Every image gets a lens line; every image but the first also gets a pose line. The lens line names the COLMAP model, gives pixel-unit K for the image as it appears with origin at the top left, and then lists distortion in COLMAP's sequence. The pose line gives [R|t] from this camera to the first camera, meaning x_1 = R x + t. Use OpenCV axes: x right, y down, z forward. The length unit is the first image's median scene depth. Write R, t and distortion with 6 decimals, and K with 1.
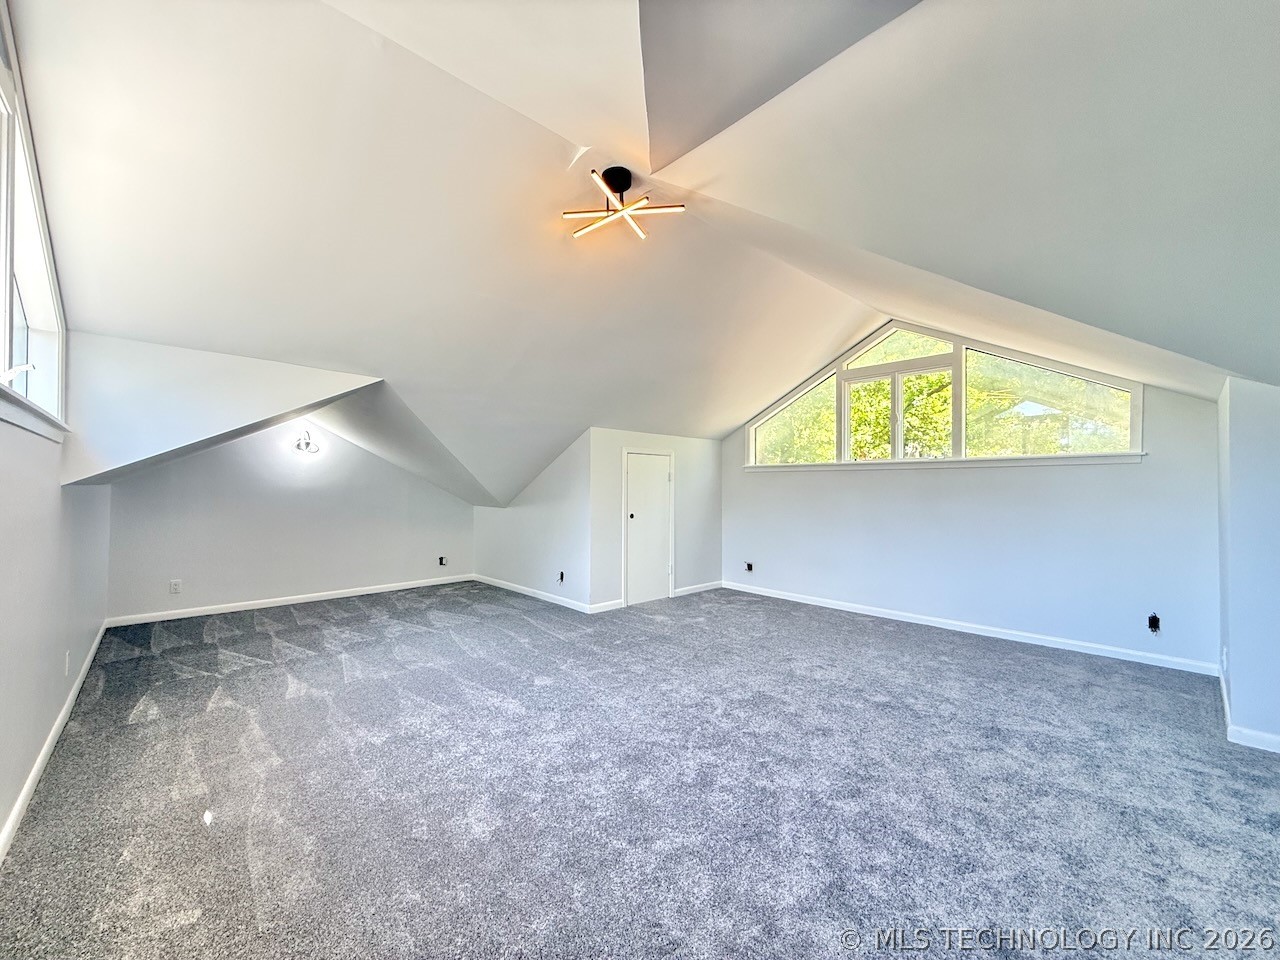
lens RADIAL K [[508.2, 0, 637.5], [0, 508.2, 482.2], [0, 0, 1]] dist [0.000689, -0.000089]
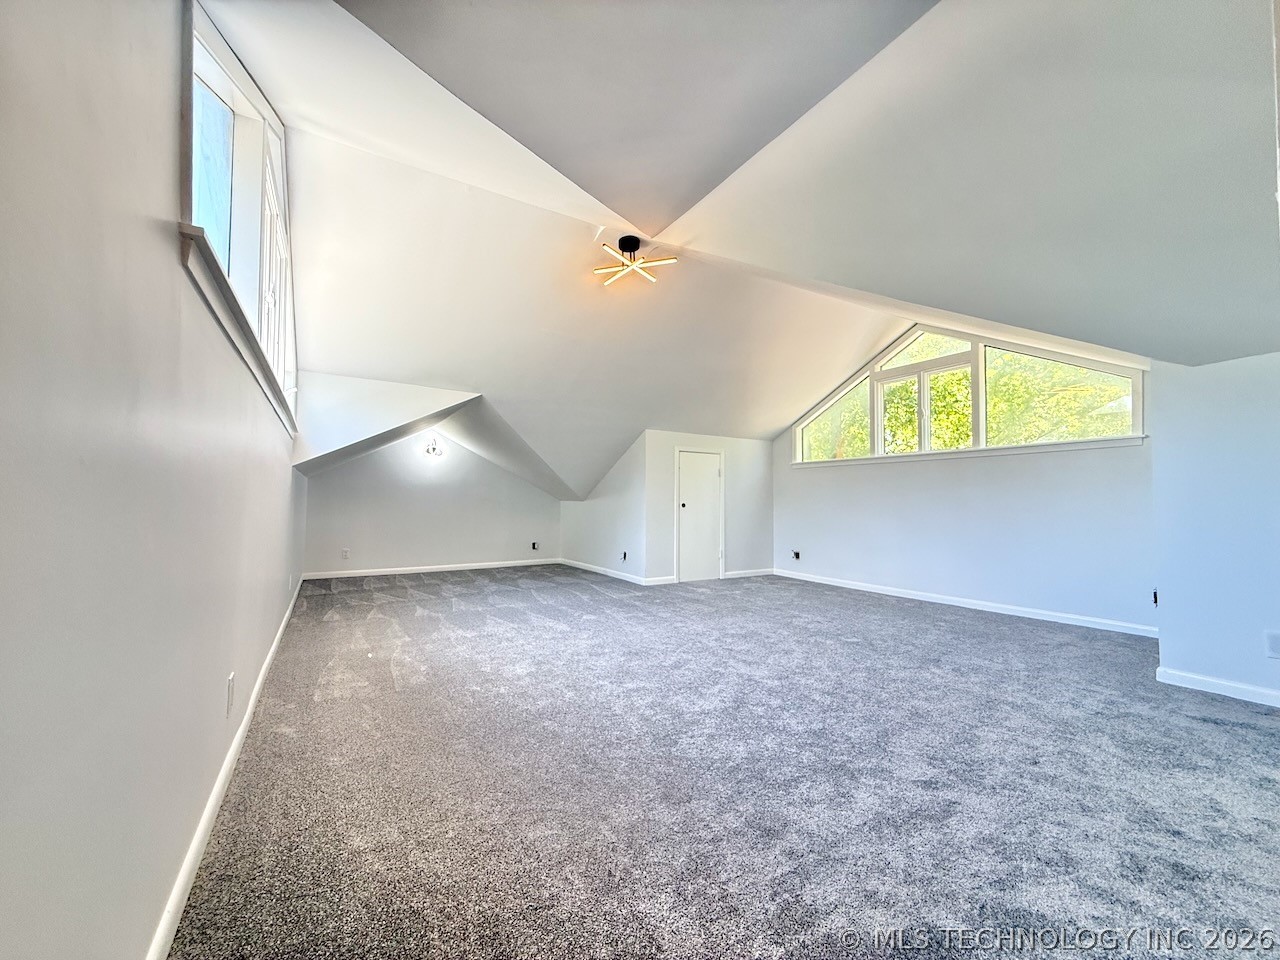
lens RADIAL K [[508.7, 0, 637.7], [0, 508.7, 483.7], [0, 0, 1]] dist [0.001250, -0.000033]
pose [[0.978994, -0.004190, -0.203847, 0.152881], [-0.001214, 0.999651, -0.026378, 0.059207], [0.203887, 0.026071, 0.978647, -0.201317]]
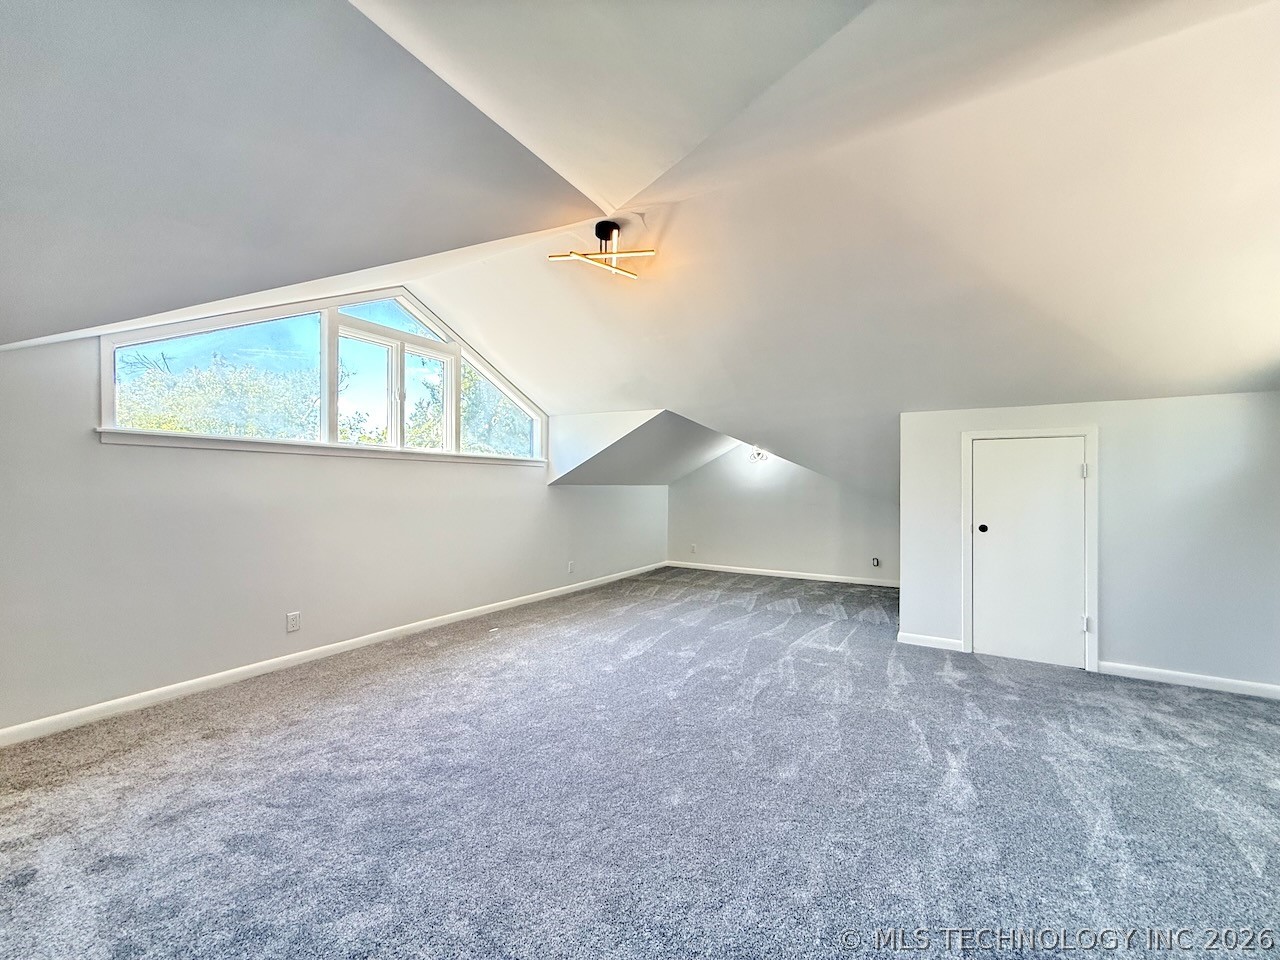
lens RADIAL K [[506.7, 0, 638.4], [0, 506.7, 487.3], [0, 0, 1]] dist [0.000328, -0.000214]
pose [[0.275147, 0.001420, -0.961401, 0.656987], [0.006730, 0.999972, 0.003403, 0.004794], [0.961379, -0.007407, 0.275129, 0.427359]]
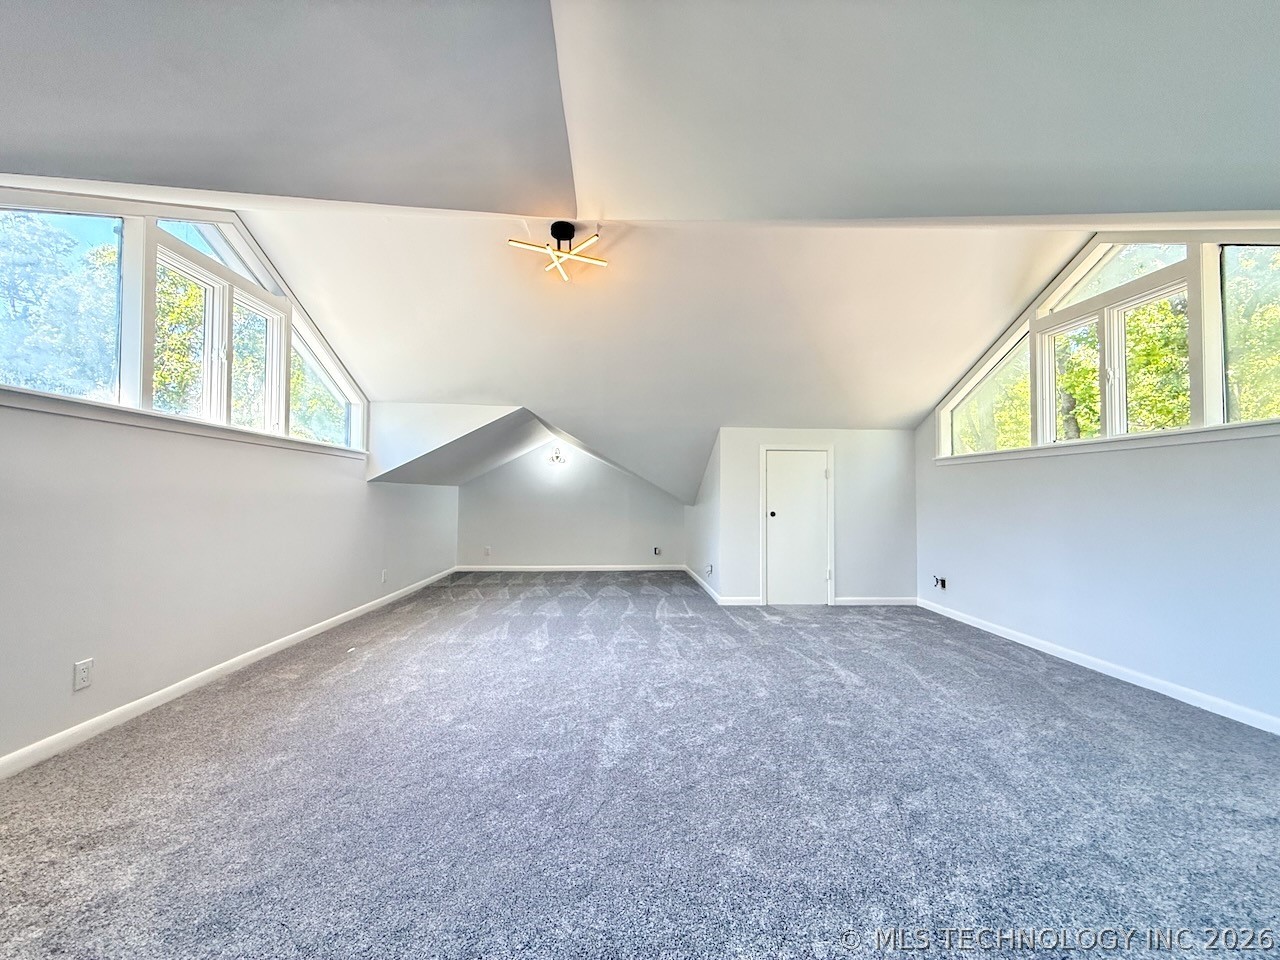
lens RADIAL K [[508.2, 0, 637.5], [0, 508.2, 482.2], [0, 0, 1]] dist [0.000689, -0.000089]
pose [[0.764178, -0.017635, -0.644765, 0.523642], [0.004481, 0.999747, -0.022033, 0.031323], [0.644990, 0.013948, 0.764063, 0.095286]]
